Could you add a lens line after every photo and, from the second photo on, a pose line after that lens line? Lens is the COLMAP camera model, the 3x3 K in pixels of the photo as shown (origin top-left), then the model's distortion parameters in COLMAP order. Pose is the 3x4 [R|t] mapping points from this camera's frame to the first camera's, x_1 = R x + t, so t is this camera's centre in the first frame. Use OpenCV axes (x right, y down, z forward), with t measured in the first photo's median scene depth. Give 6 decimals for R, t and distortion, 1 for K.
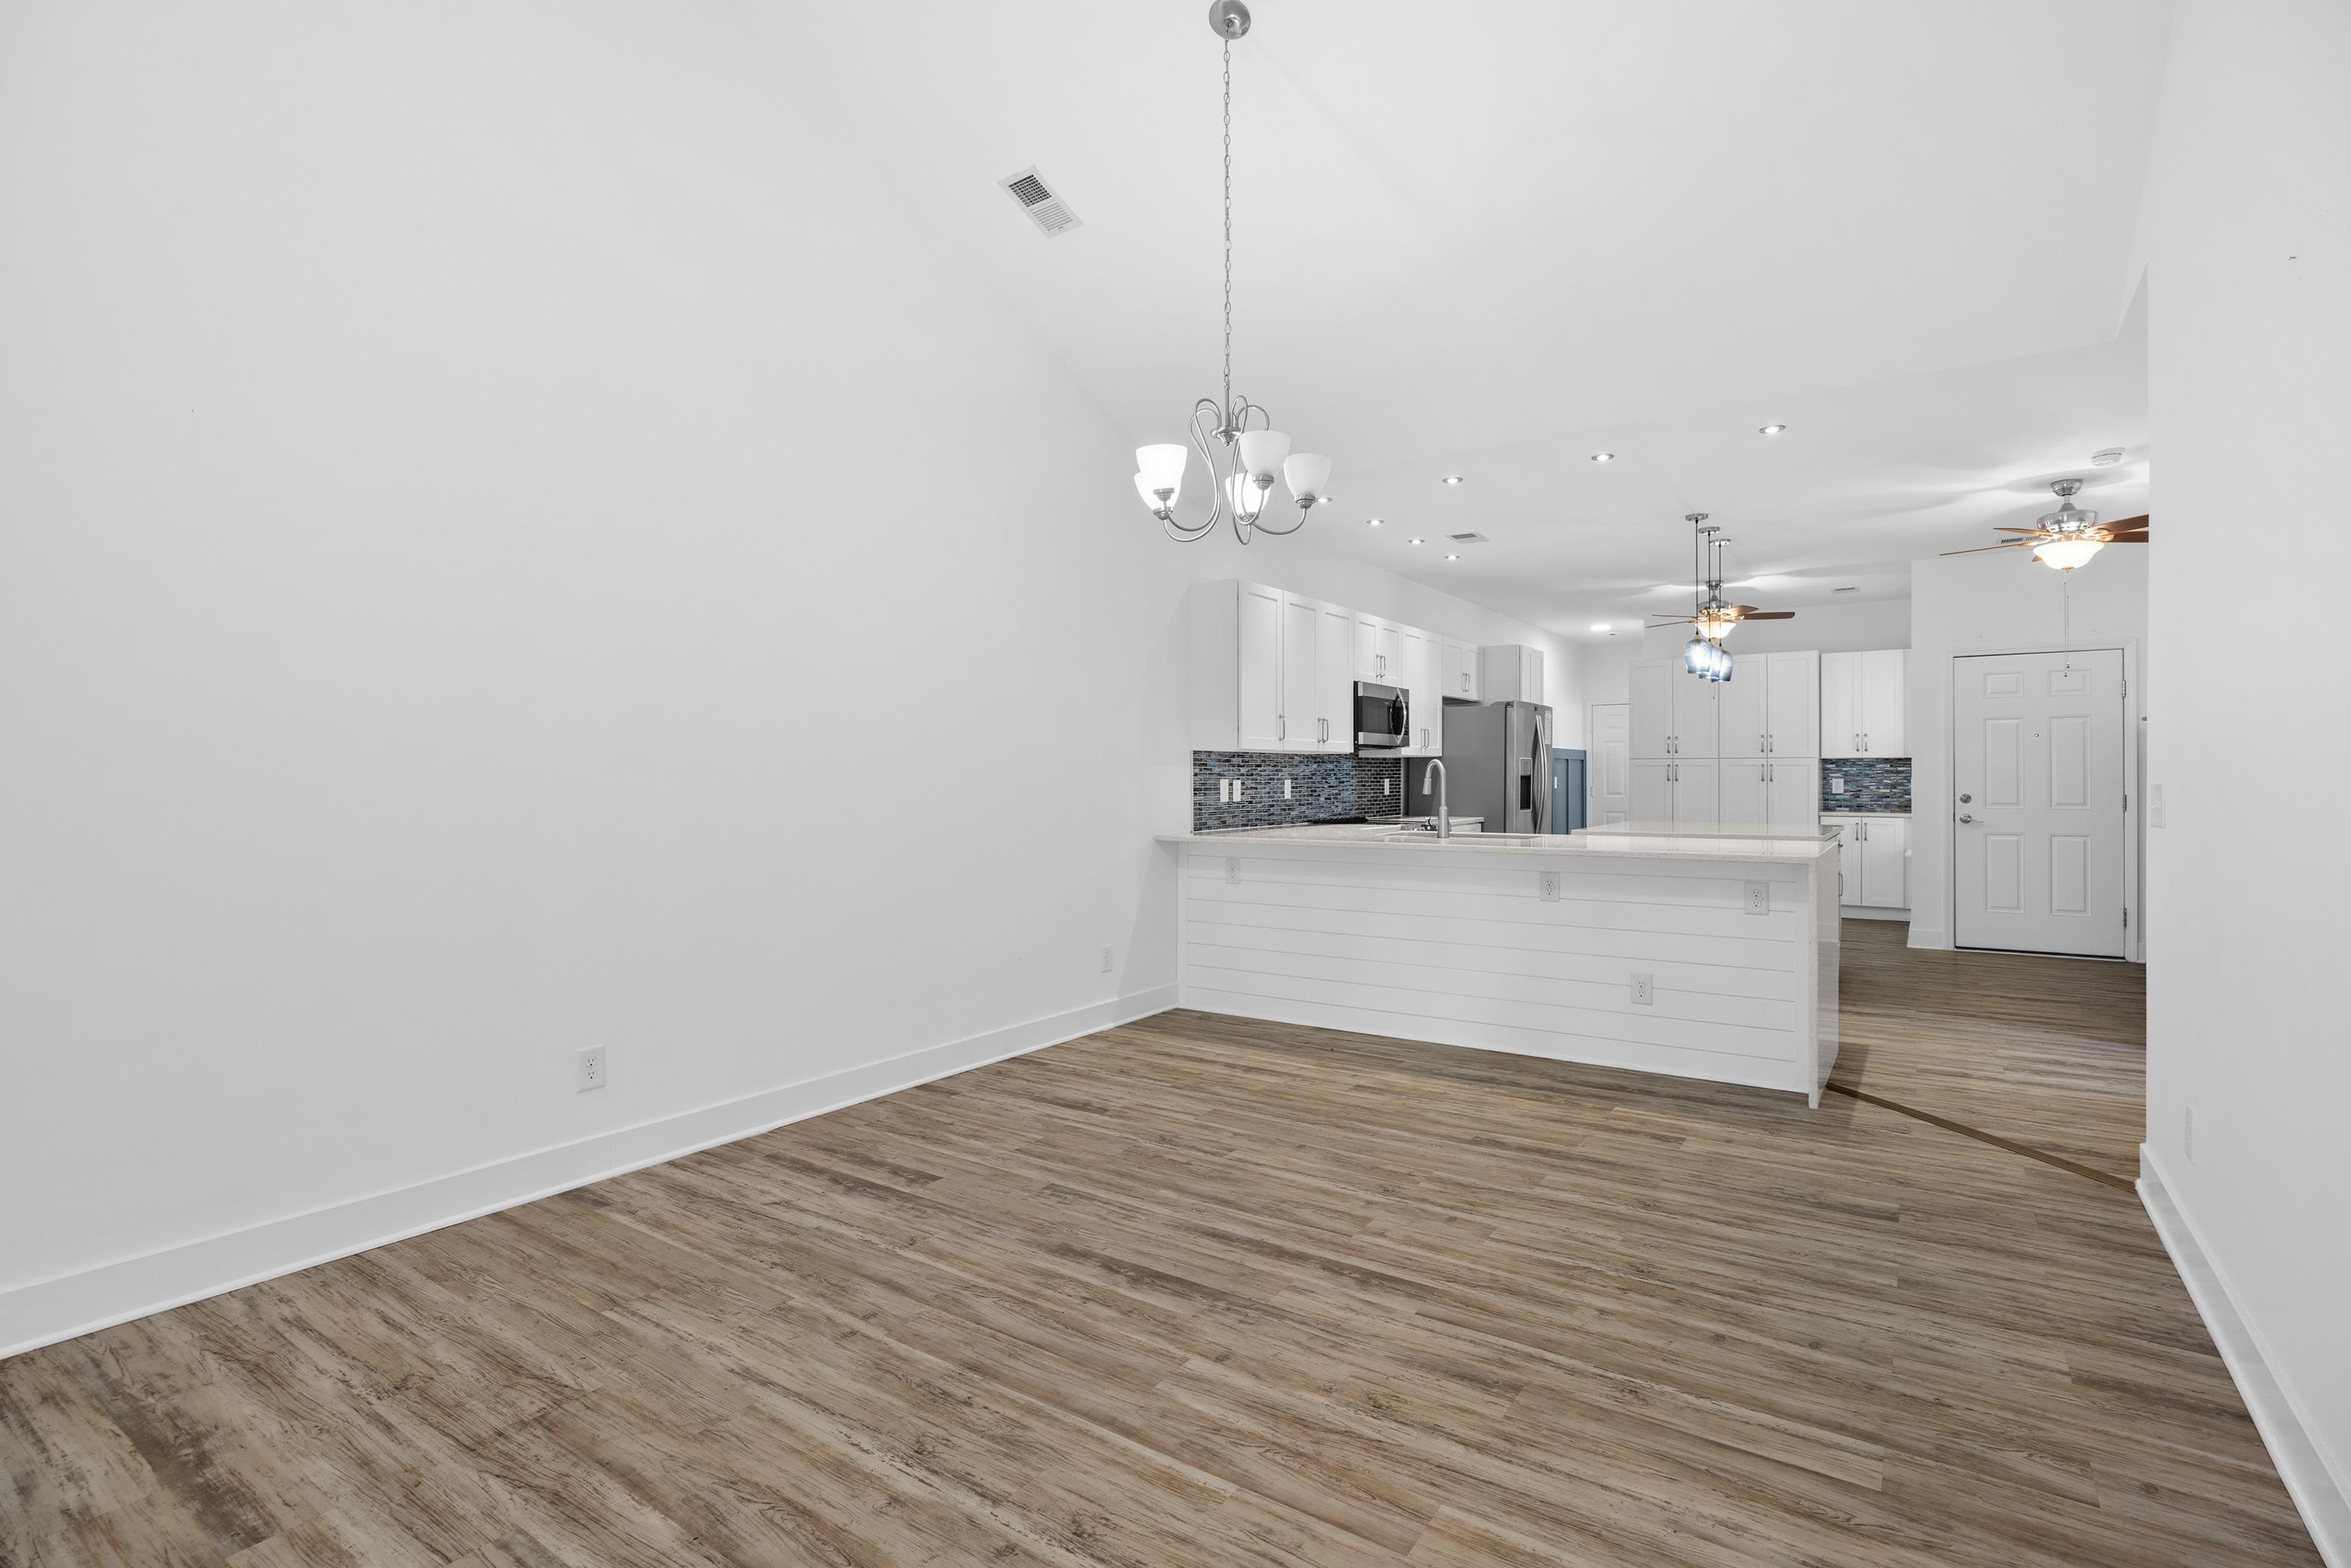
lens RADIAL K [[1104.8, 0, 1171.8], [0, 1104.8, 768.1], [0, 0, 1]] dist [-0.015201, 0.001214]
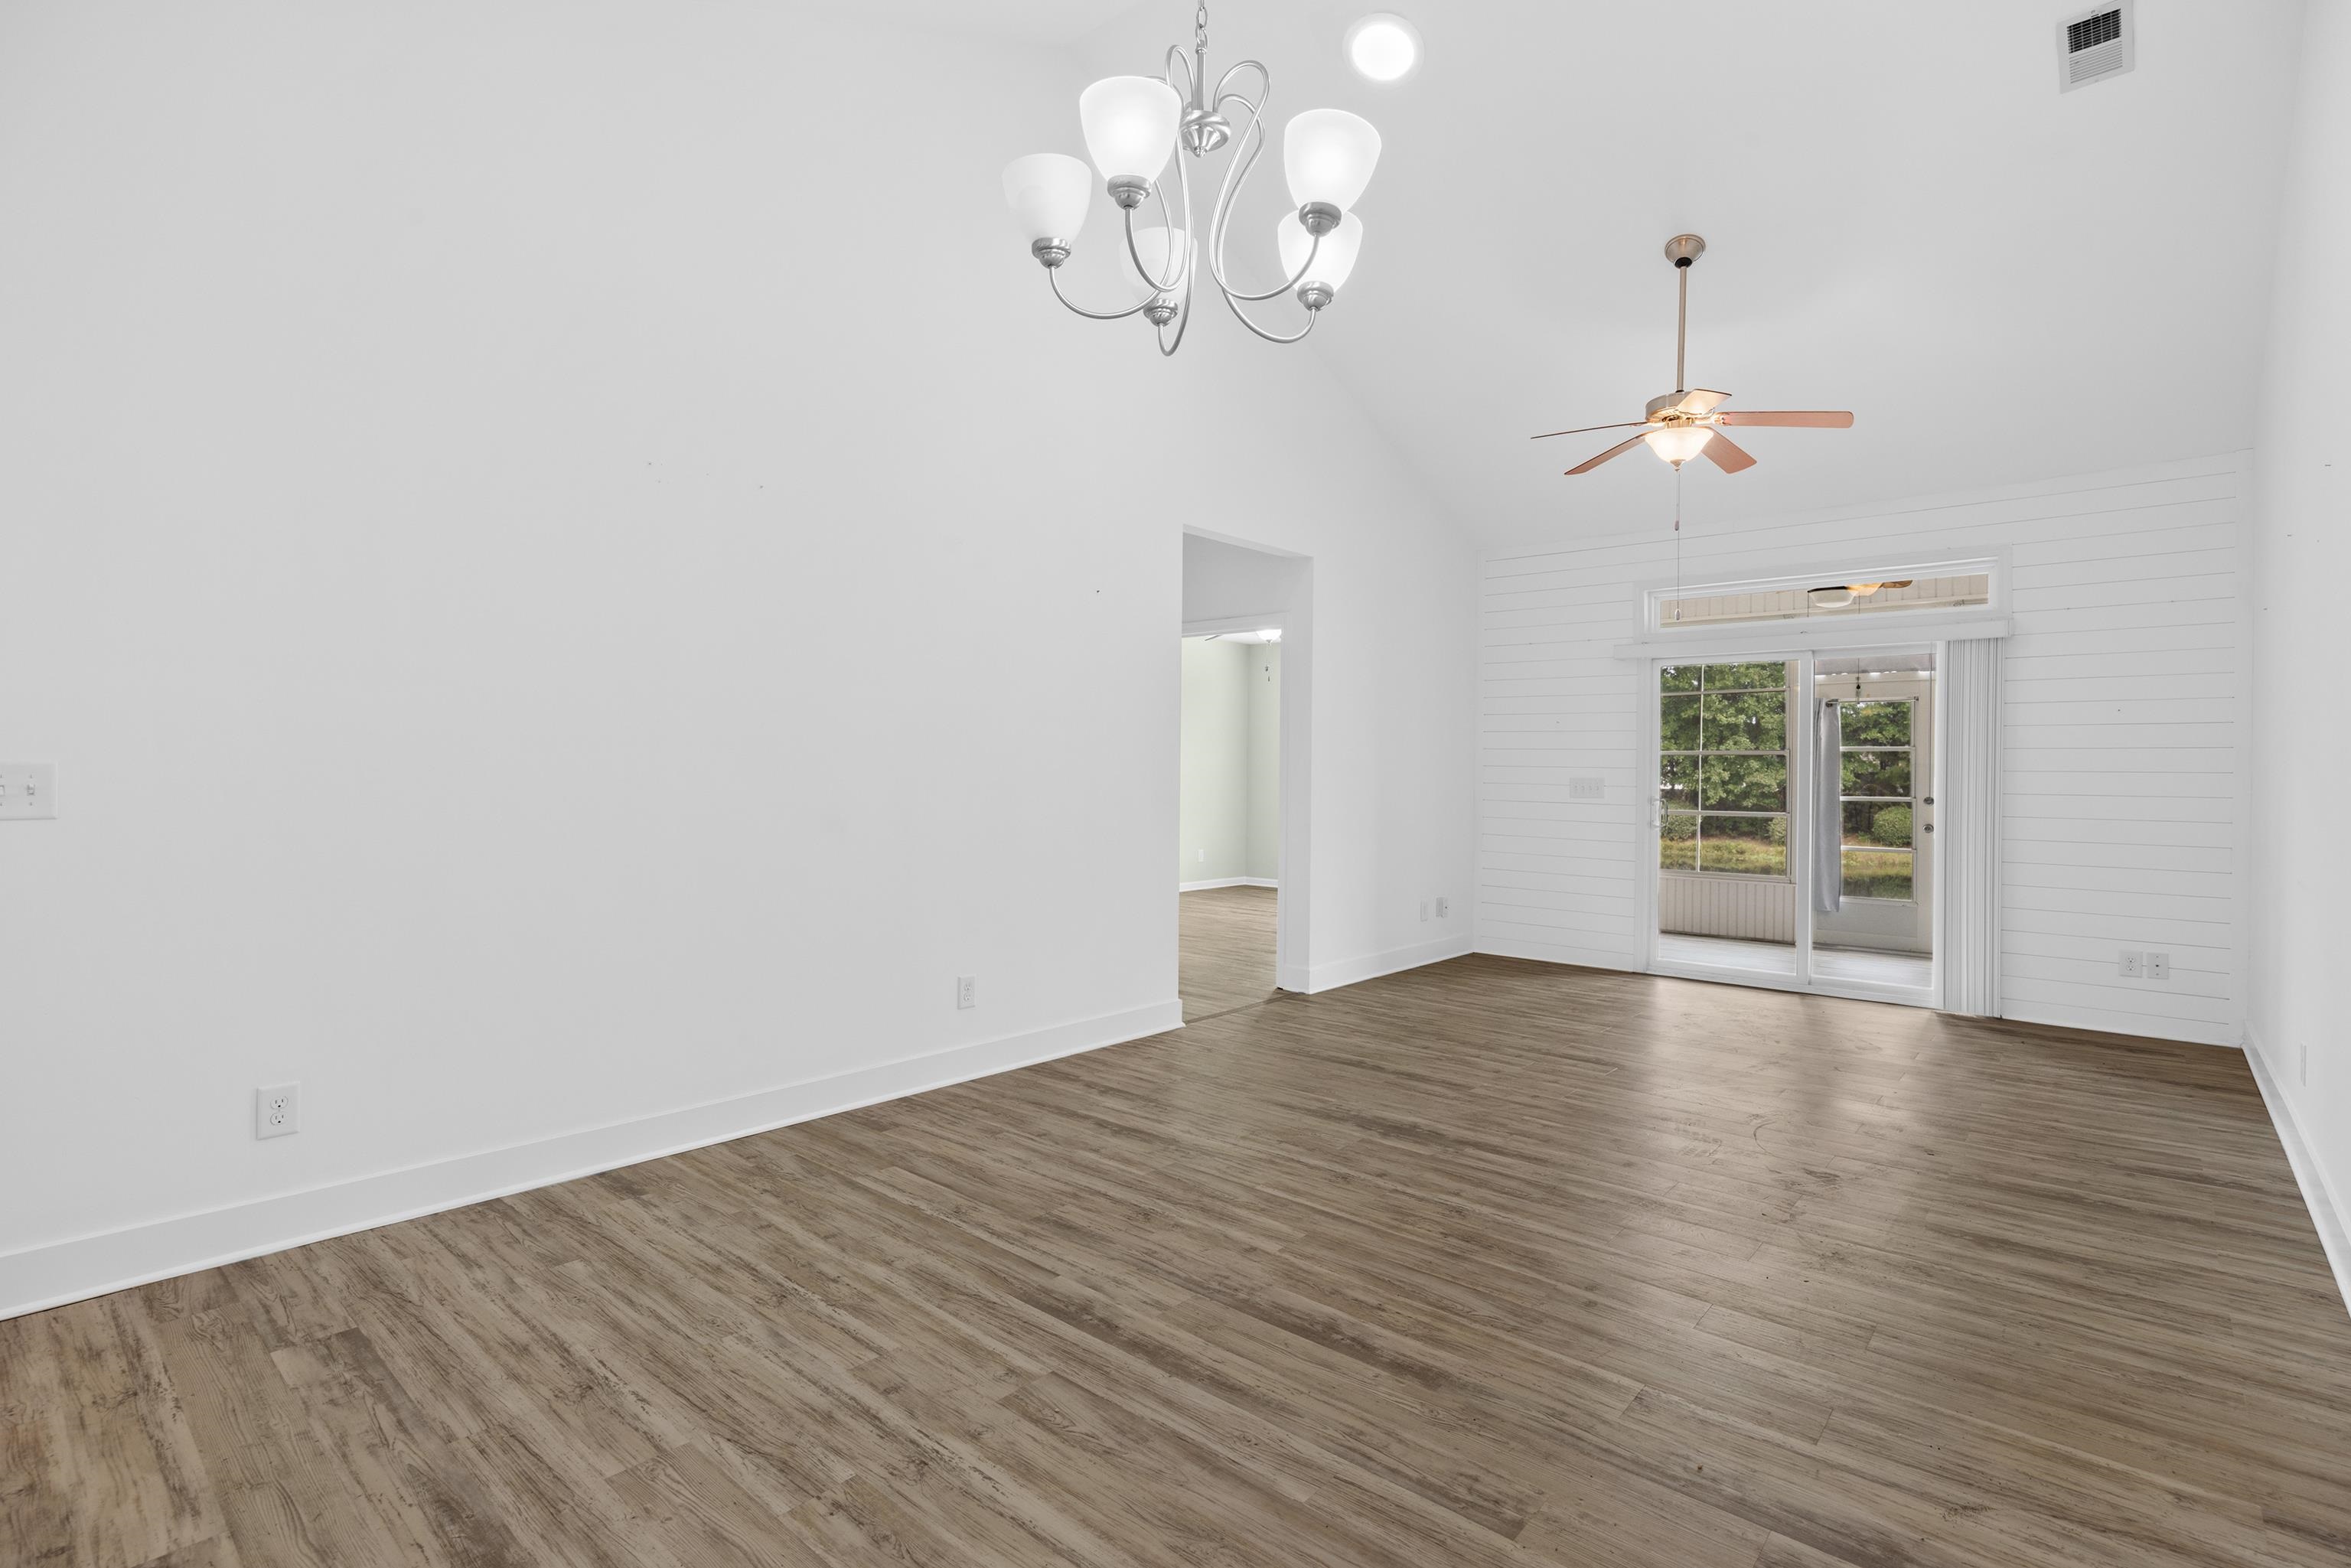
lens RADIAL K [[1104.8, 0, 1170.0], [0, 1104.8, 771.4], [0, 0, 1]] dist [-0.015201, 0.001214]
pose [[-0.992756, -0.010483, 0.119688, -0.003770], [-0.011663, 0.999890, -0.009158, 0.014254], [-0.119578, -0.010488, -0.992769, 1.461802]]
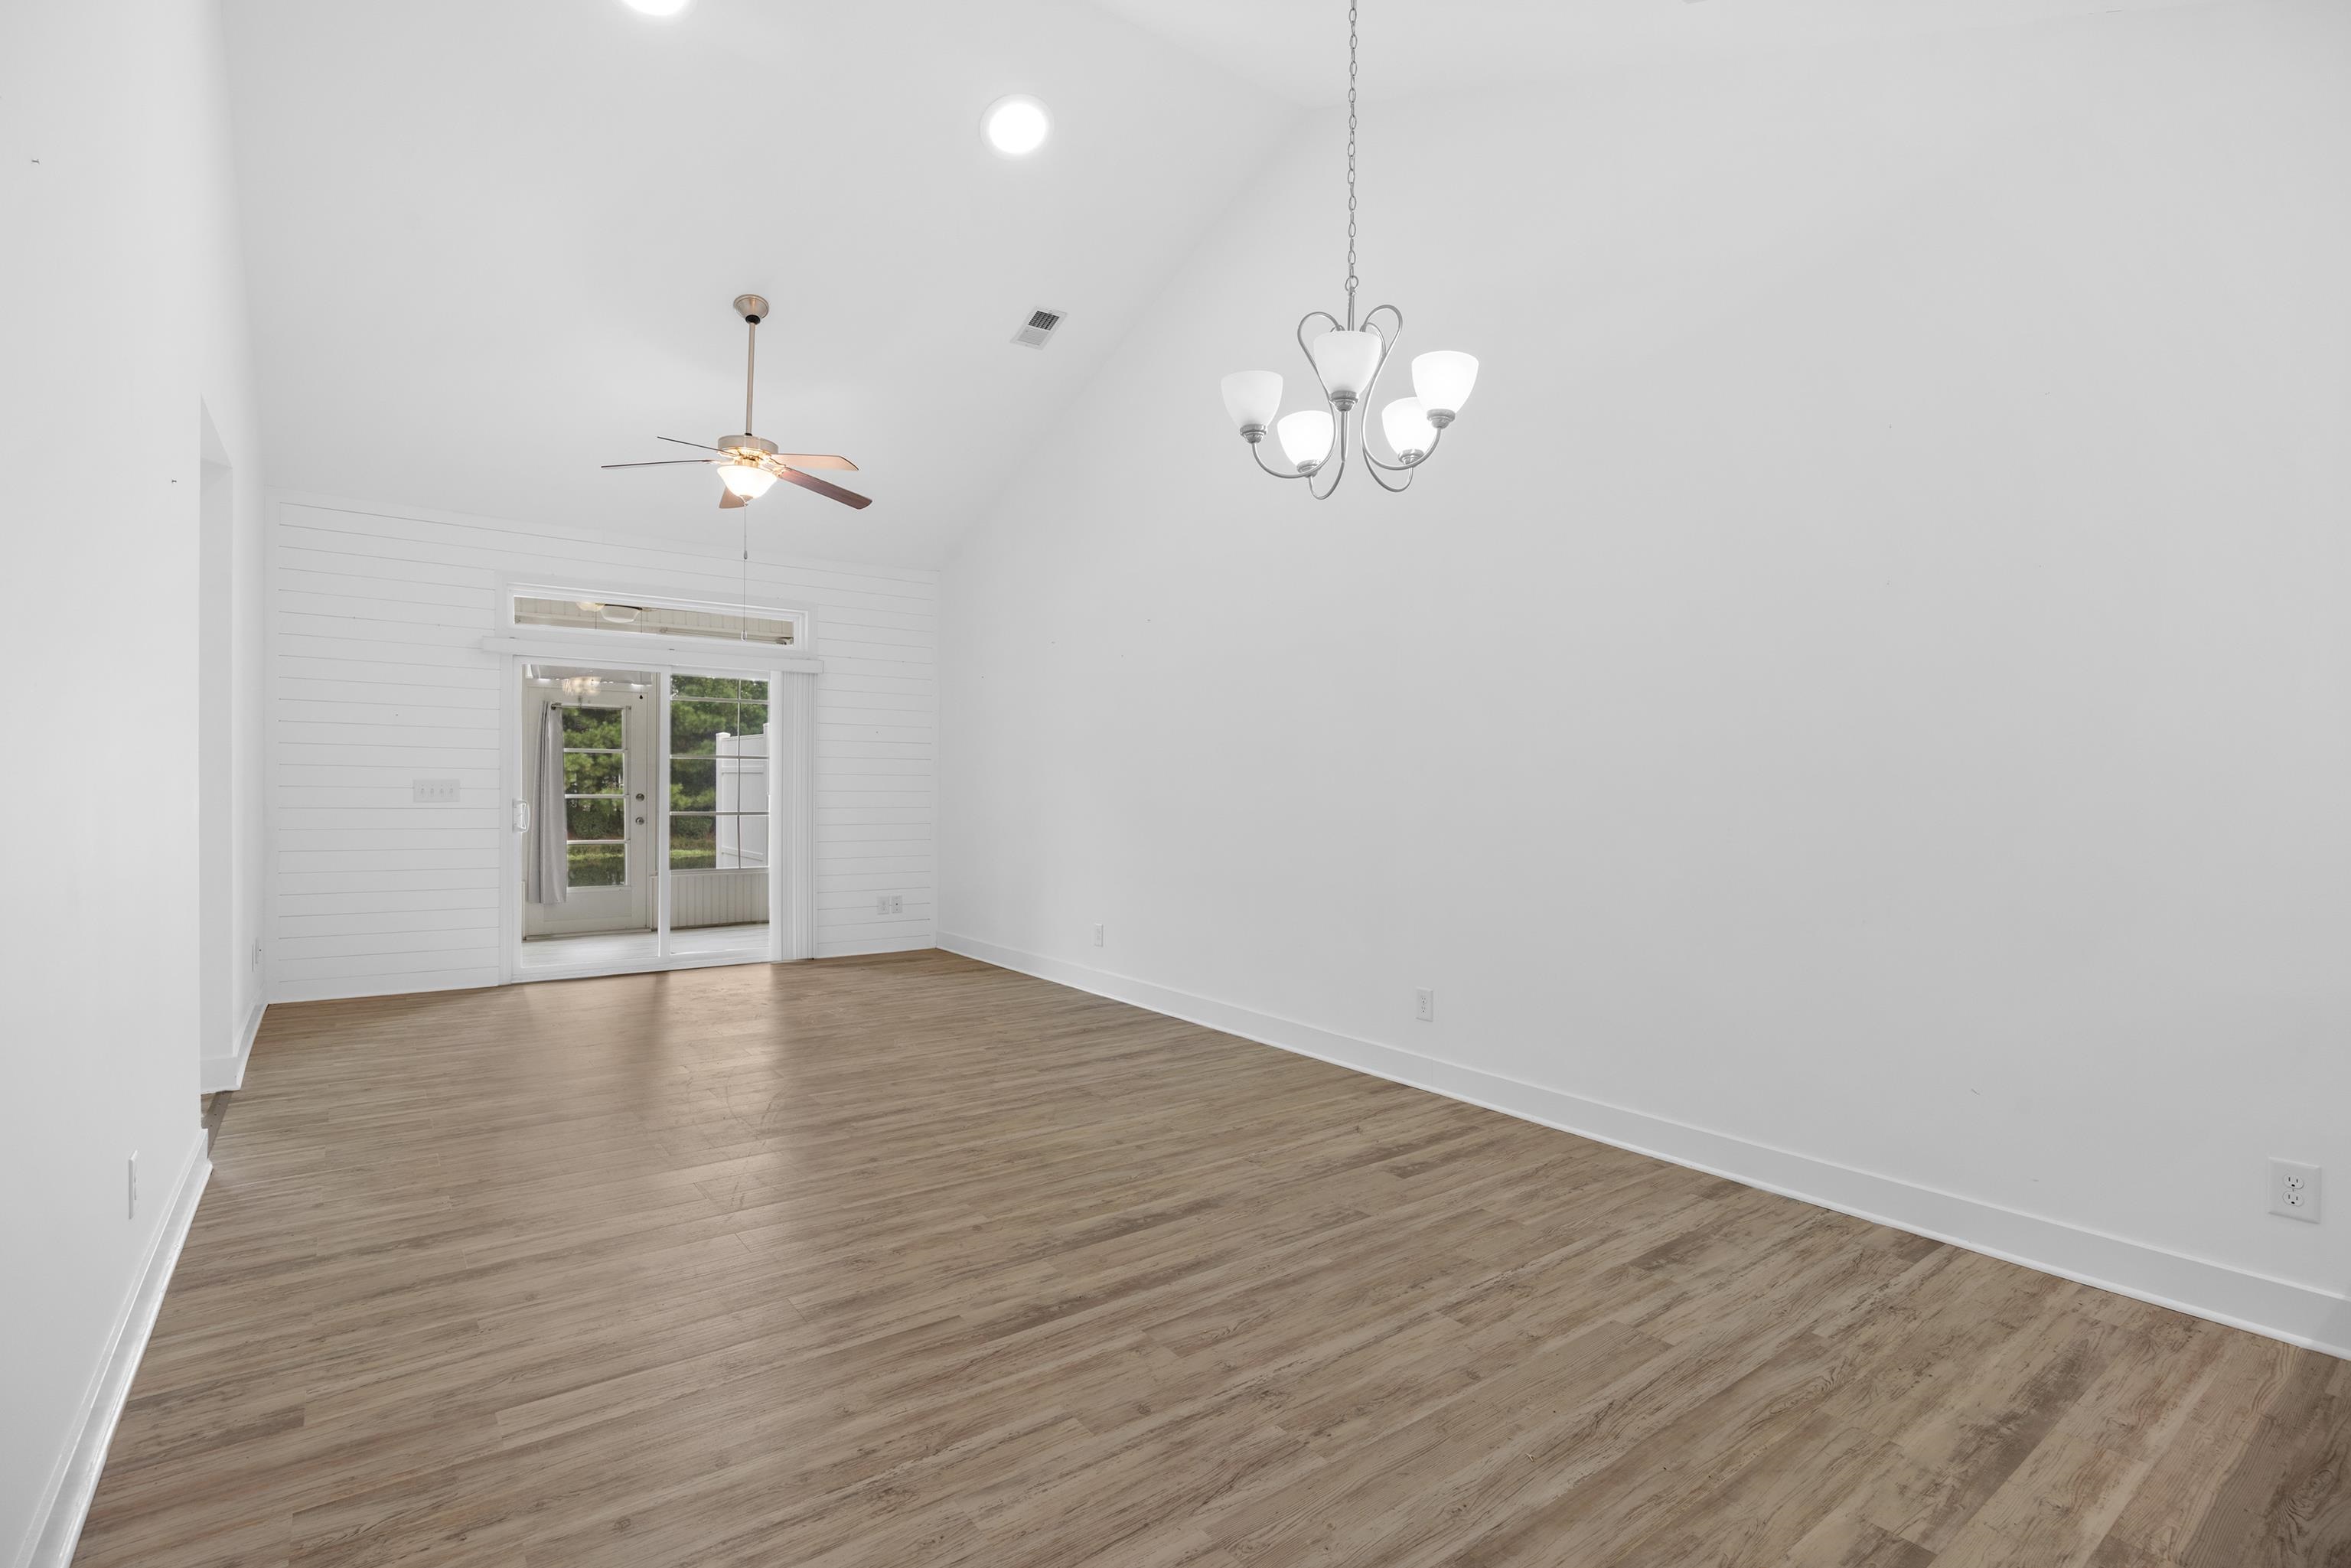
lens RADIAL K [[1104.8, 0, 1176.7], [0, 1104.8, 794.3], [0, 0, 1]] dist [-0.015201, 0.001214]
pose [[-0.319979, 0.008047, -0.947390, 0.796223], [-0.000640, 0.999962, 0.008710, 0.005135], [0.947424, 0.003393, -0.319962, 1.081968]]
